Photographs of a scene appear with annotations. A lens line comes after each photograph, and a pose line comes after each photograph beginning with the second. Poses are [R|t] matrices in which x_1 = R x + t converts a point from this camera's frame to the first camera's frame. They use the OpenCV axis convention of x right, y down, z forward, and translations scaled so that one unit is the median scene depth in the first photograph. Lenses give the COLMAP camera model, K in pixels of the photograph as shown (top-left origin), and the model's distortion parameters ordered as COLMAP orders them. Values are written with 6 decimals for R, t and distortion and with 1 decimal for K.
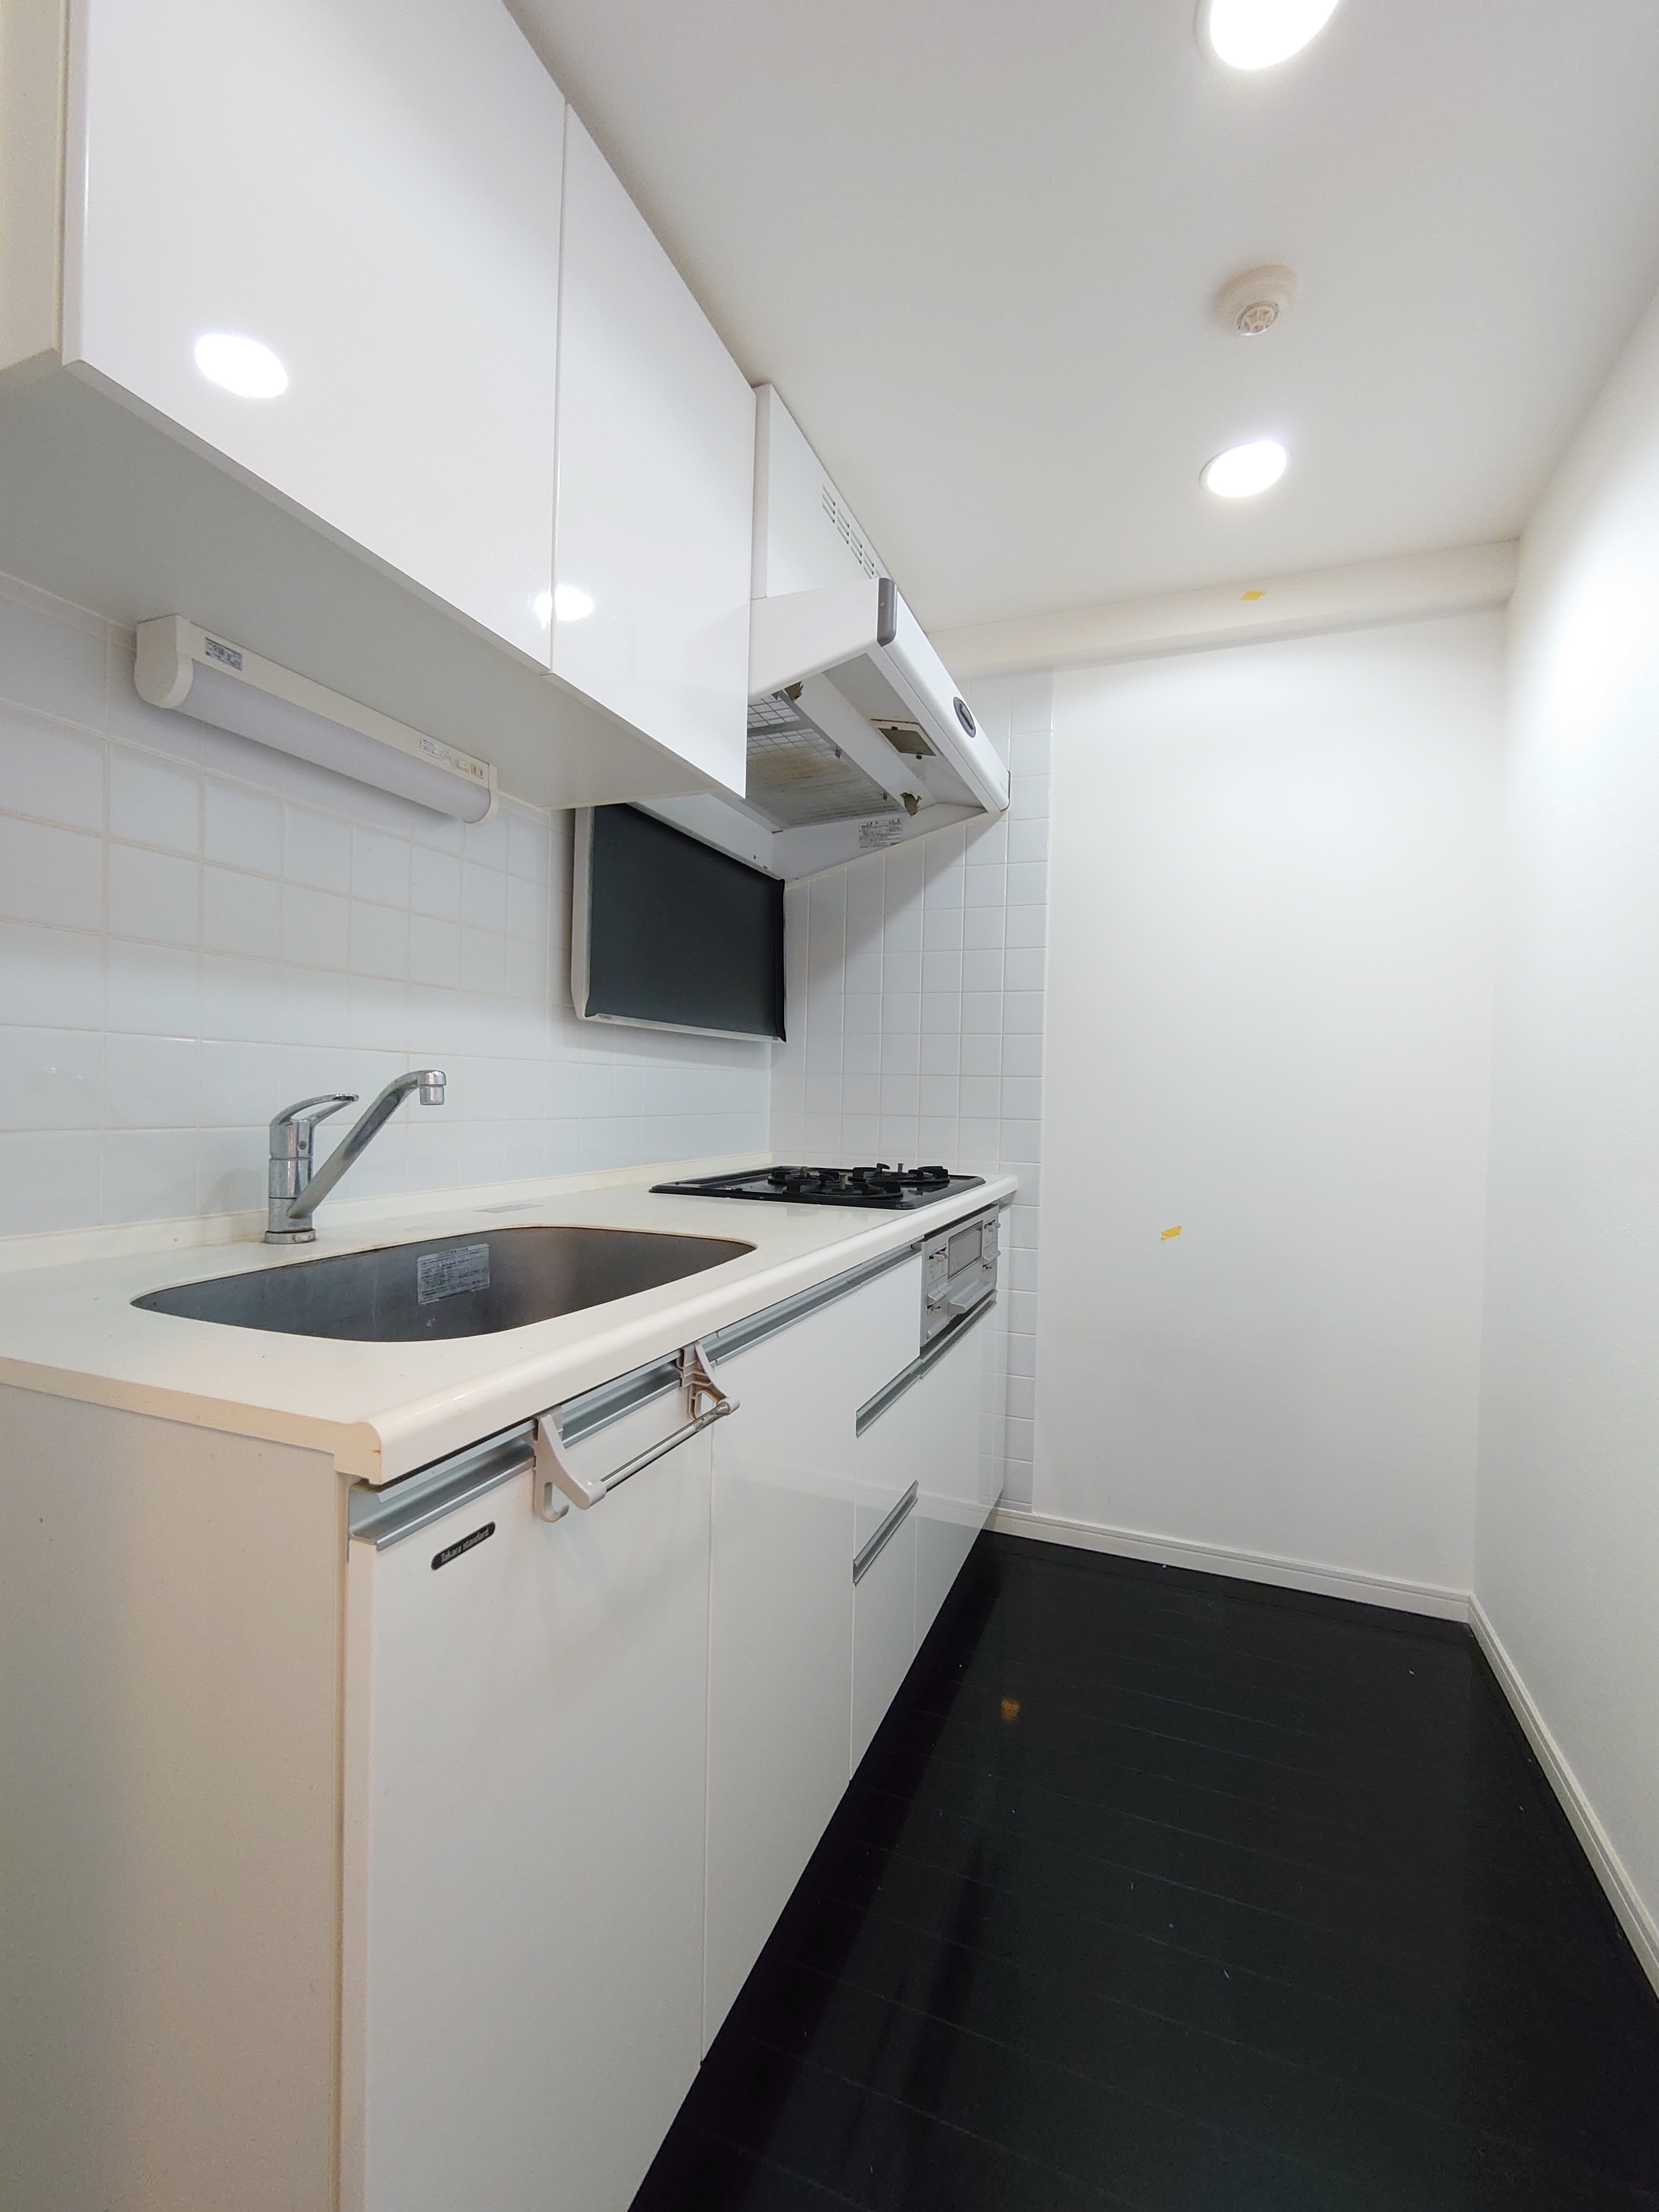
lens RADIAL K [[973.5, 0, 822.8], [0, 973.5, 1098.2], [0, 0, 1]] dist [0.000530, 0.000126]
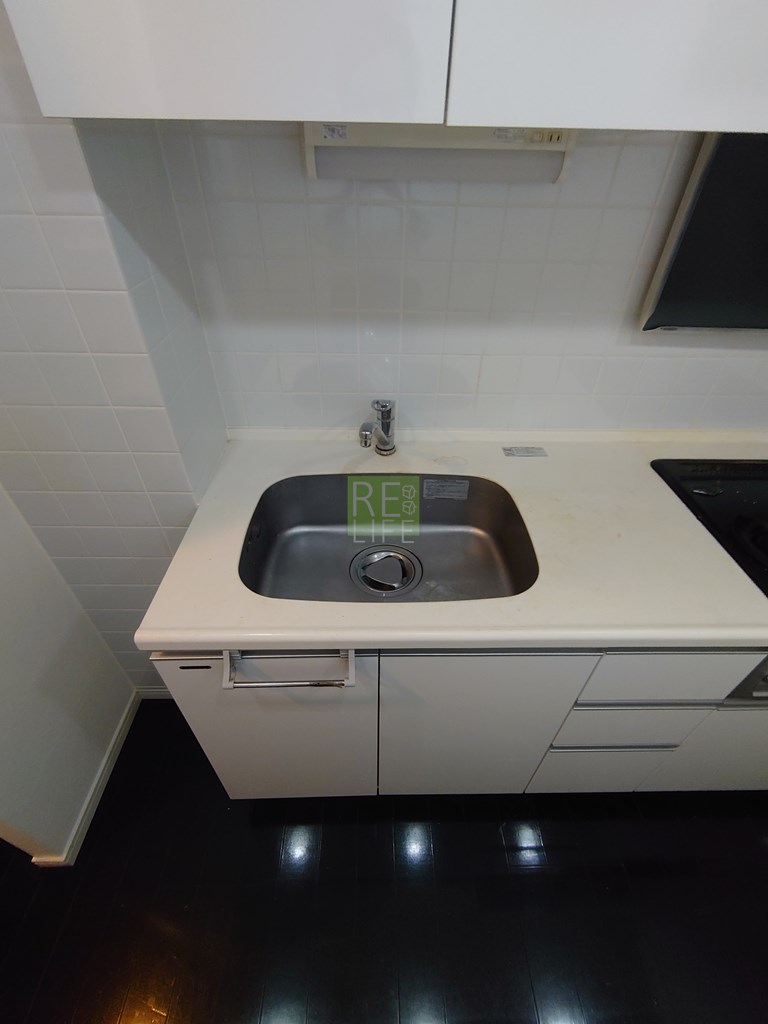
lens RADIAL K [[450.7, 0, 380.9], [0, 450.7, 508.4], [0, 0, 1]] dist [0.000530, 0.000126]
pose [[0.379336, 0.561245, -0.735601, 0.239377], [-0.003591, 0.795909, 0.605406, -0.307432], [0.925252, -0.227010, 0.303932, 0.523229]]
